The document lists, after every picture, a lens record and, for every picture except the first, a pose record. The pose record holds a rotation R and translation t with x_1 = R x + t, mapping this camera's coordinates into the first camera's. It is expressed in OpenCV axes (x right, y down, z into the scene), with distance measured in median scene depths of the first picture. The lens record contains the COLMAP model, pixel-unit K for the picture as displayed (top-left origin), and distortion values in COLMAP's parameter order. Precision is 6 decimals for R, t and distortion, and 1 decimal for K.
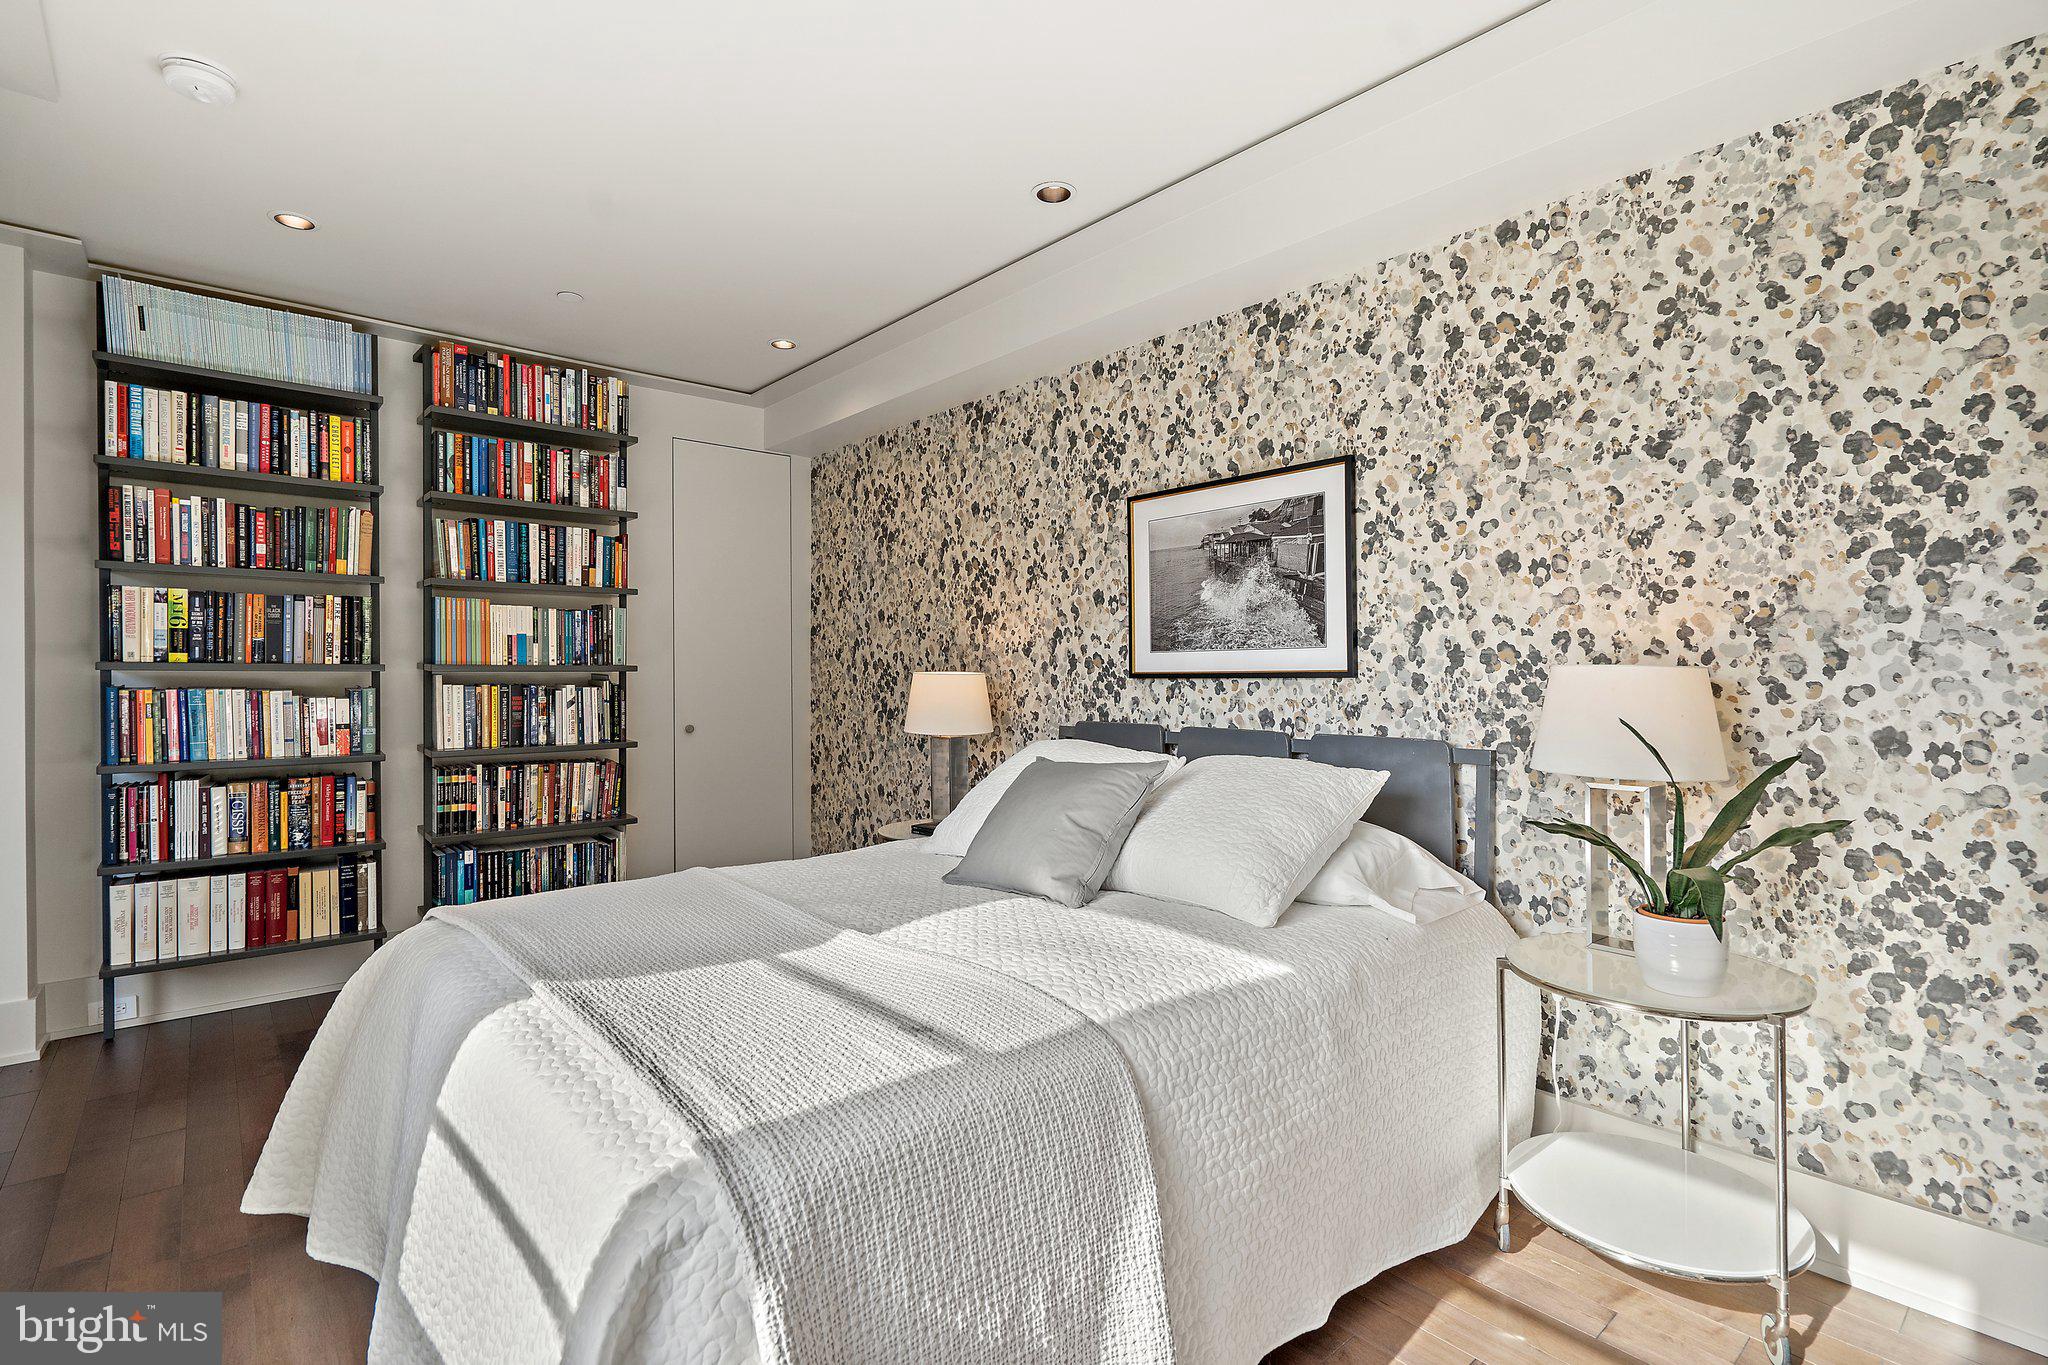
lens RADIAL K [[948.9, 0, 1041.1], [0, 948.9, 673.0], [0, 0, 1]] dist [-0.000491, 0.000841]
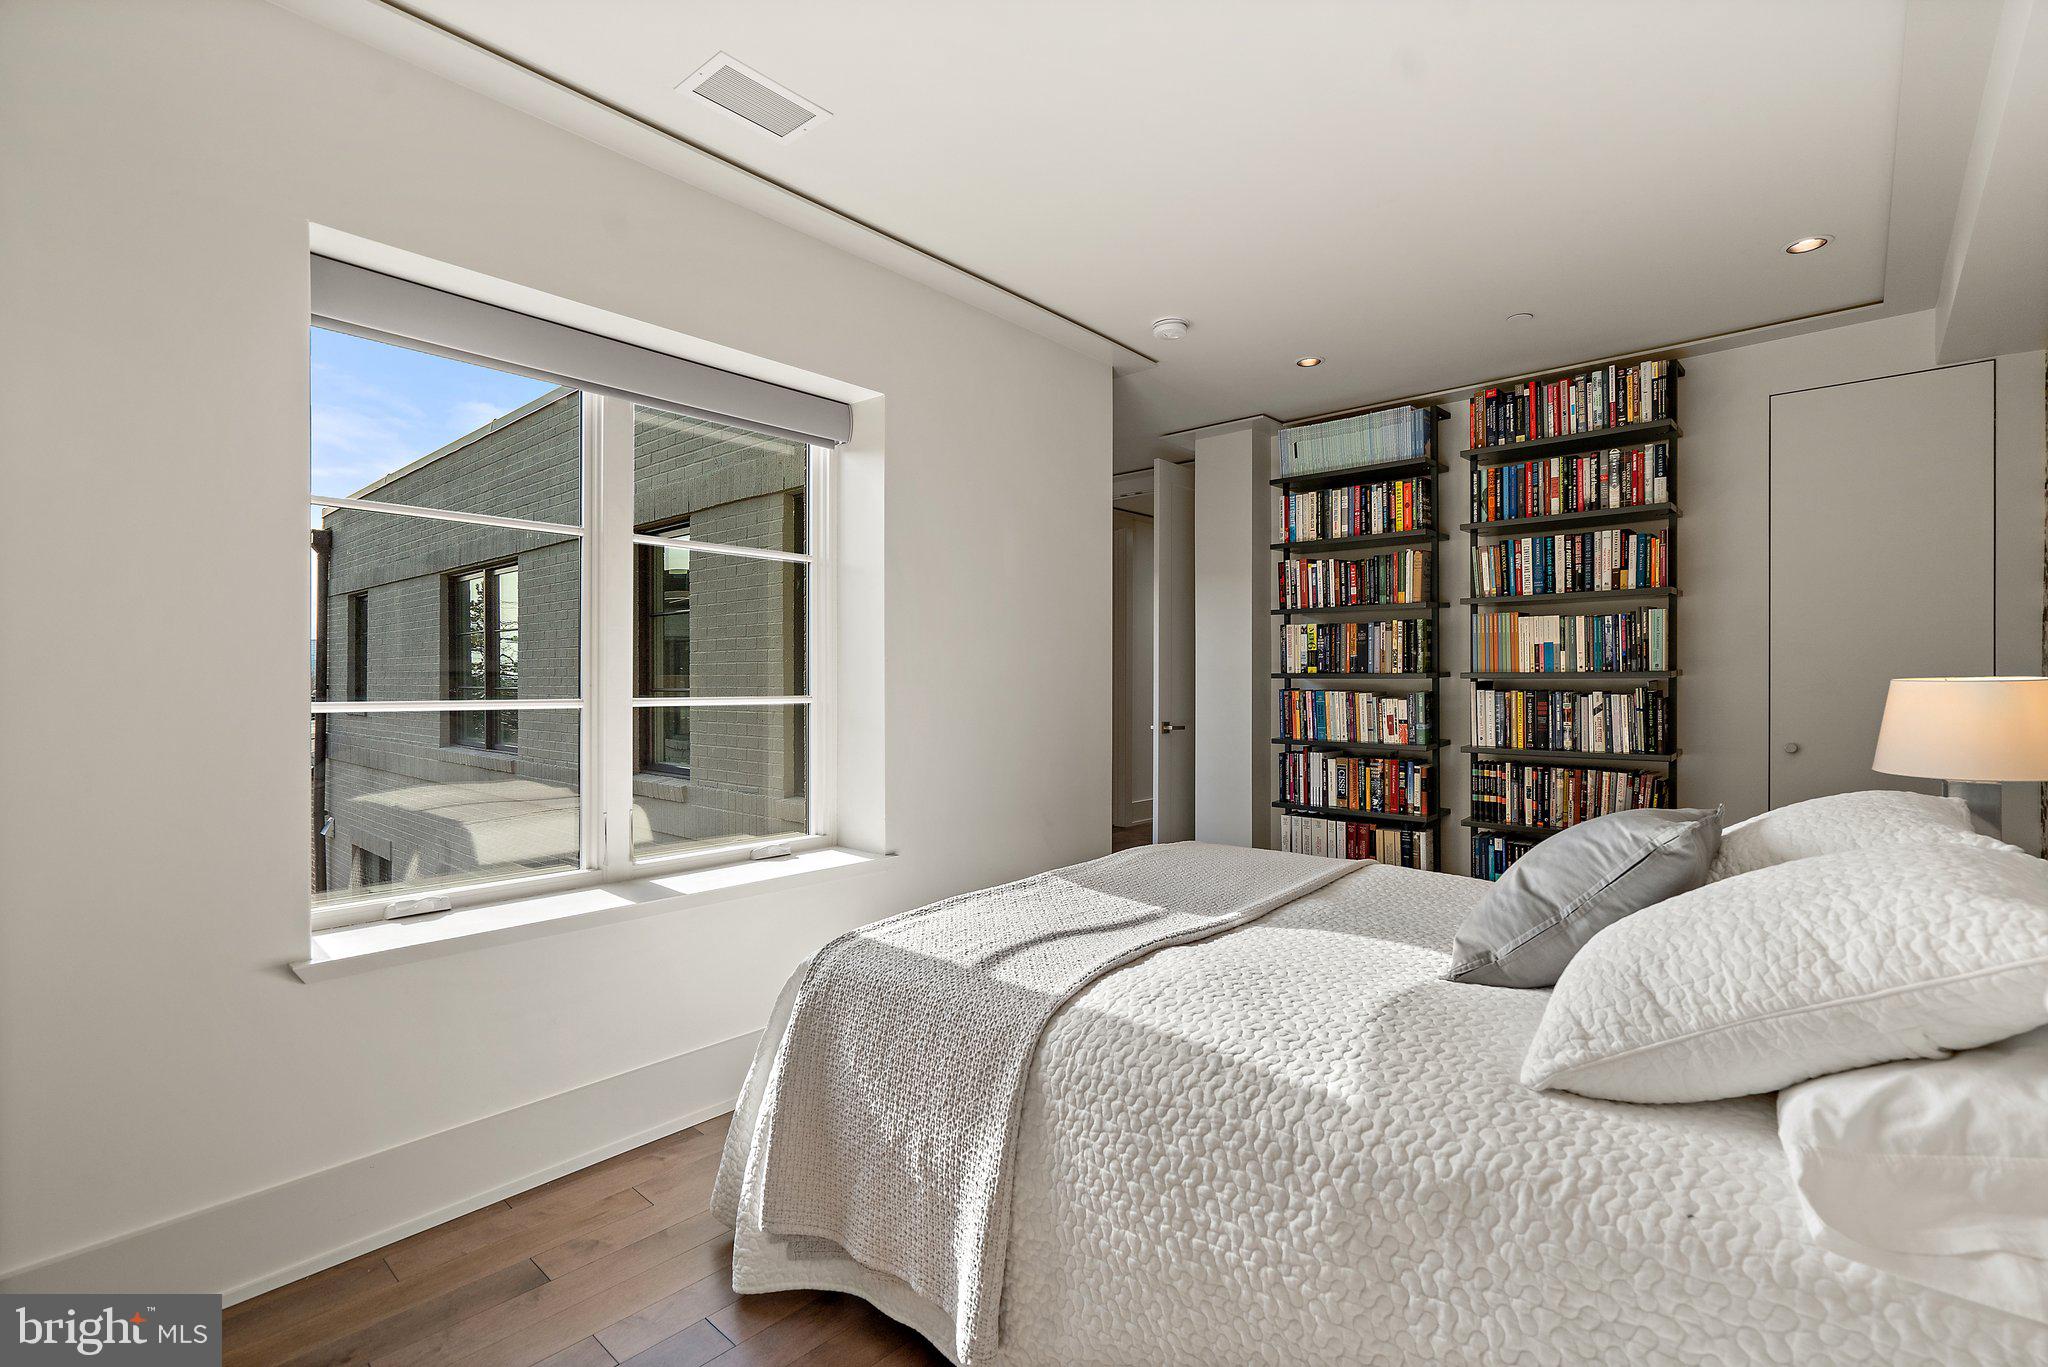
lens RADIAL K [[948.9, 0, 1043.5], [0, 948.9, 684.8], [0, 0, 1]] dist [-0.000491, 0.000841]
pose [[0.129789, 0.003950, -0.991534, 0.433147], [0.001433, 0.999990, 0.004172, 0.000310], [0.991541, -0.001962, 0.129782, 0.320746]]
